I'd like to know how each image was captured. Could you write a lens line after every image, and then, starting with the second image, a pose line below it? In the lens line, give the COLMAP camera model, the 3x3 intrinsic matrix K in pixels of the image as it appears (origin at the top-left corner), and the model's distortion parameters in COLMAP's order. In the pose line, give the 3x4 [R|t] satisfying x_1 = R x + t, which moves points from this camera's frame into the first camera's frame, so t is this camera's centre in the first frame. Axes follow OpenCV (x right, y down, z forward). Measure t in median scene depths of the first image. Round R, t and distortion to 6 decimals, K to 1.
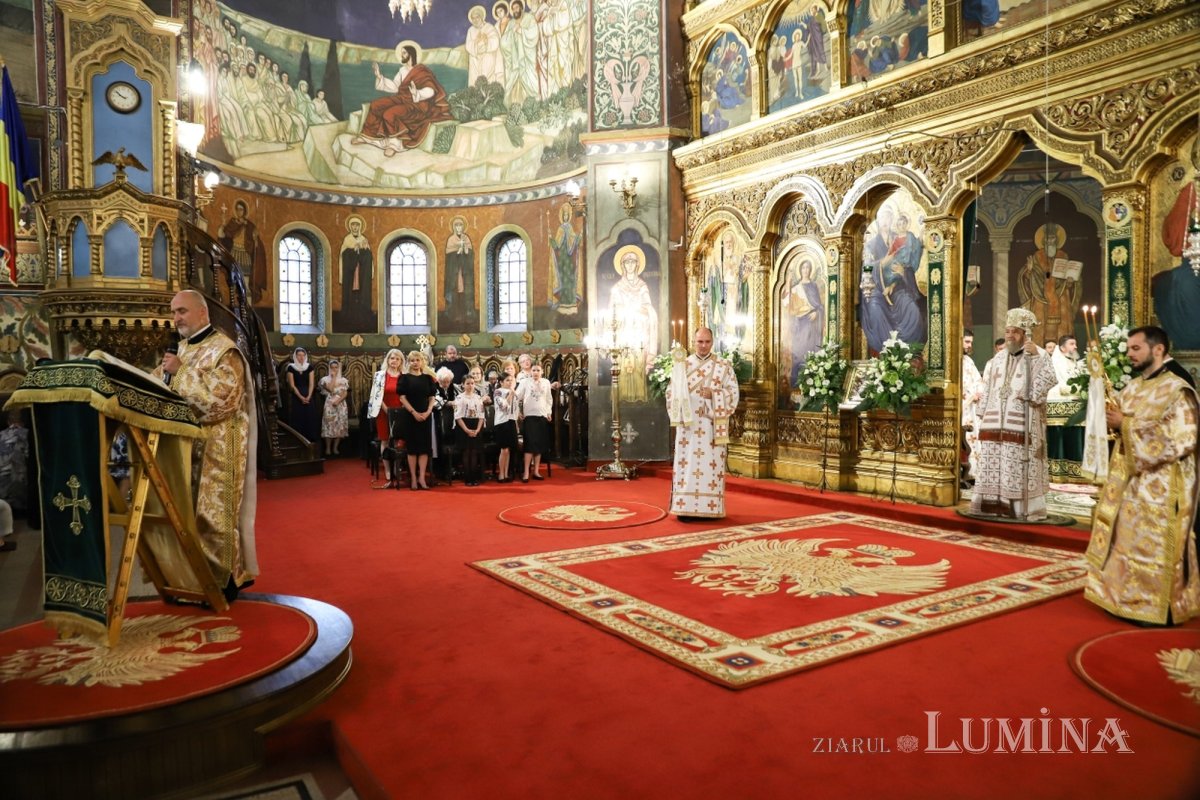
lens RADIAL K [[835.6, 0, 593.8], [0, 835.6, 406.0], [0, 0, 1]] dist [-0.124729, 0.095239]
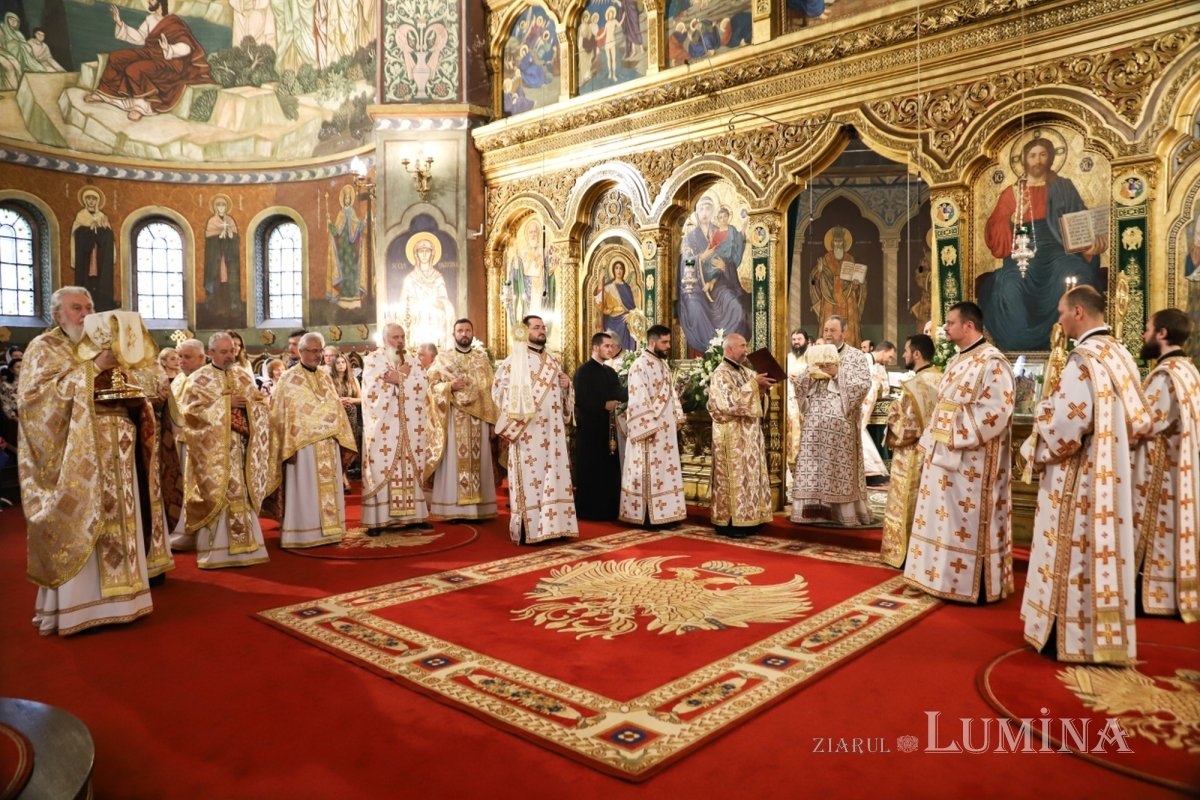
lens RADIAL K [[835.6, 0, 593.8], [0, 835.6, 406.0], [0, 0, 1]] dist [-0.124729, 0.095239]
pose [[0.962817, -0.011445, 0.269912, -0.029579], [0.011061, 0.999934, 0.002941, -0.006286], [-0.269928, 0.000154, 0.962880, 0.105760]]
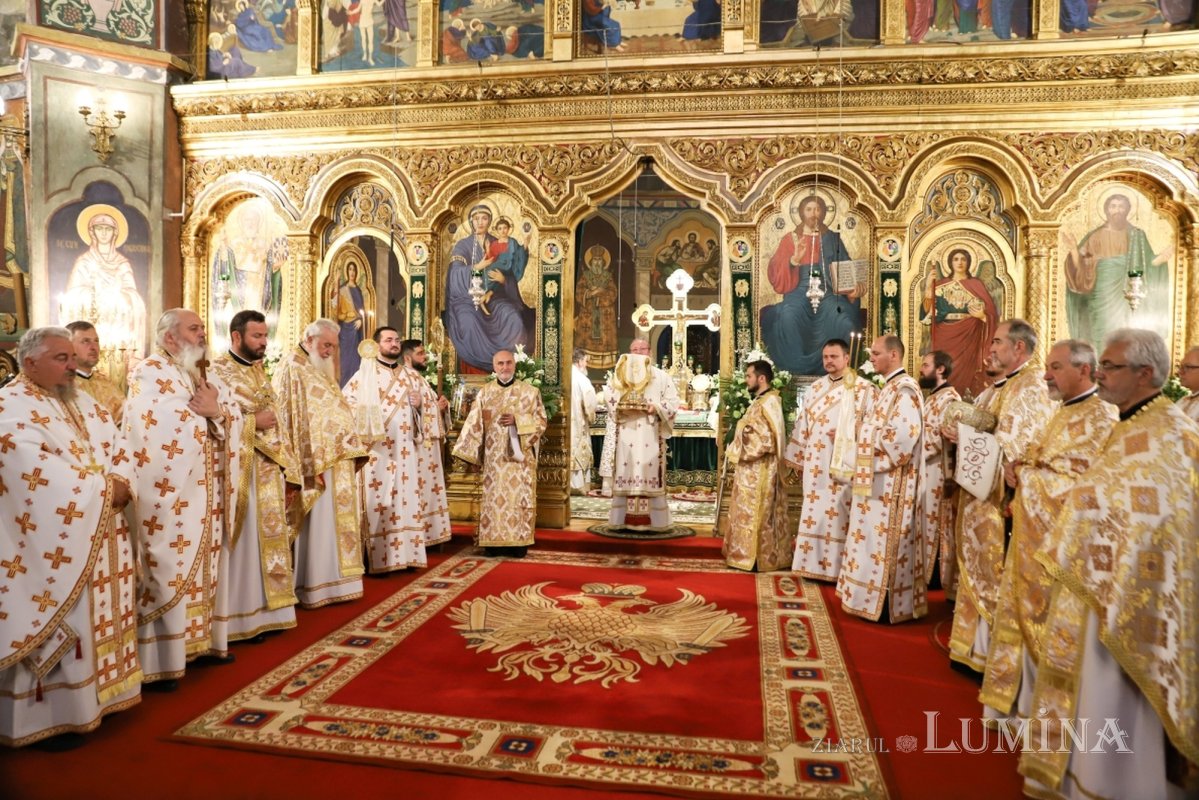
lens RADIAL K [[834.9, 0, 593.3], [0, 834.9, 406.0], [0, 0, 1]] dist [-0.124729, 0.095239]
pose [[0.661724, -0.015557, 0.749586, -0.249039], [0.012677, 0.999874, 0.009561, -0.026496], [-0.749640, 0.003175, 0.661838, 0.282567]]
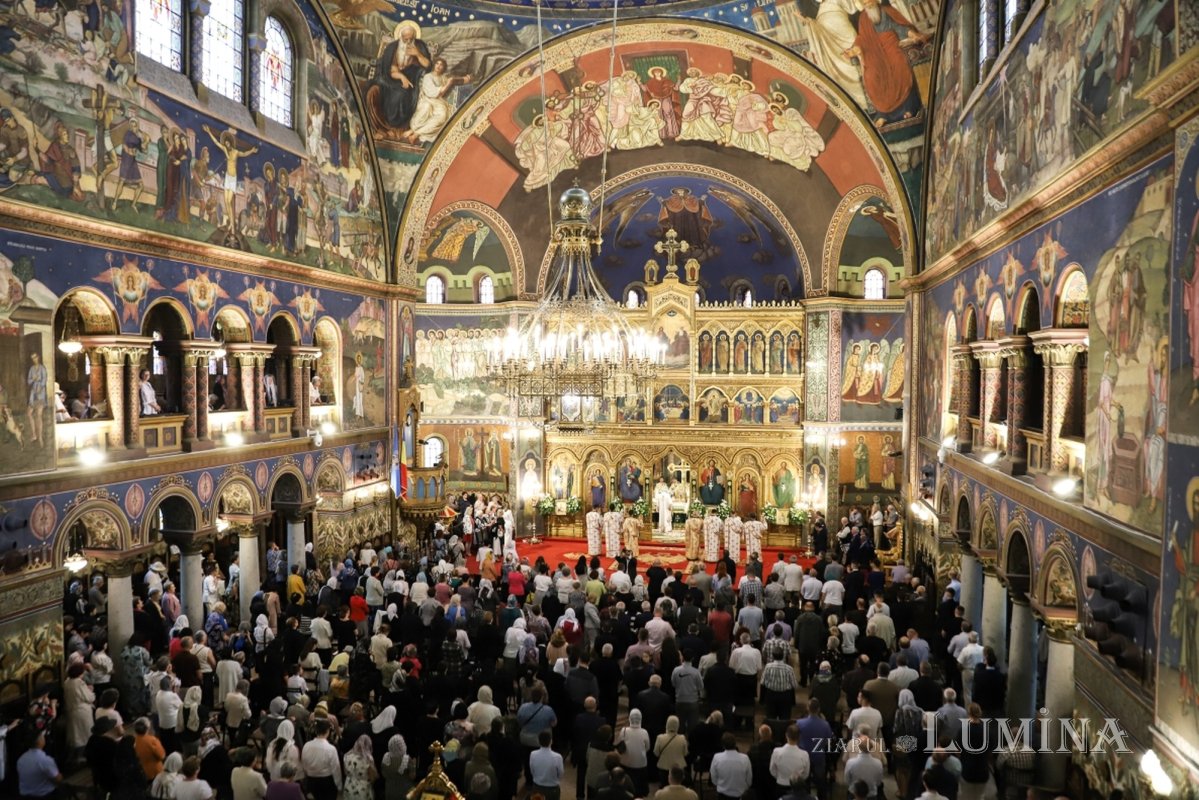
lens RADIAL K [[834.9, 0, 593.3], [0, 834.9, 406.0], [0, 0, 1]] dist [-0.124729, 0.095239]
pose [[0.692243, -0.018953, 0.721416, -2.268246], [0.020837, 0.999763, 0.006271, -0.478456], [-0.721364, 0.010691, 0.692474, -1.347359]]
